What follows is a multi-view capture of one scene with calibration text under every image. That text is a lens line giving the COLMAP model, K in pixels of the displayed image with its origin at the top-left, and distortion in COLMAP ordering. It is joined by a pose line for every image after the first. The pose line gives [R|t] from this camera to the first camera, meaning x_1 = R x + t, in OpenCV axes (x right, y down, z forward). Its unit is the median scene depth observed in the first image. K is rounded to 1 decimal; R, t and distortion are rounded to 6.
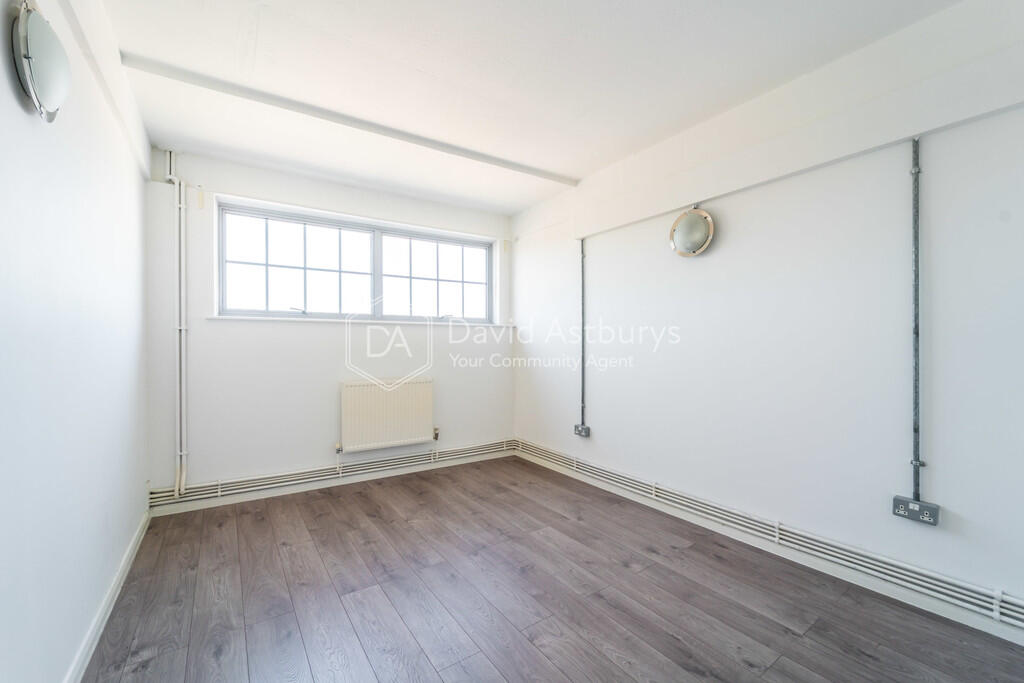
lens RADIAL K [[416.2, 0, 511.1], [0, 416.2, 345.6], [0, 0, 1]] dist [-0.000688, -0.000166]
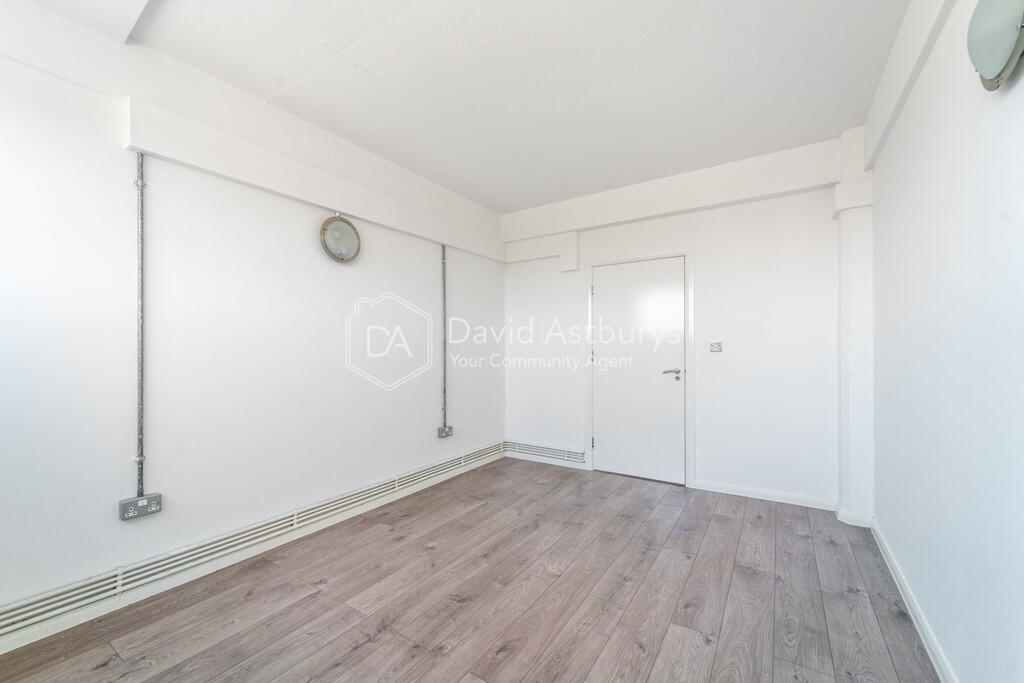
lens RADIAL K [[415.5, 0, 512.0], [0, 415.5, 341.5], [0, 0, 1]] dist [0.011684, 0.000011]
pose [[-0.383494, 0.017510, 0.923377, -0.829304], [-0.000155, 0.999819, -0.019024, 0.002020], [-0.923543, -0.007439, -0.383422, 1.223678]]
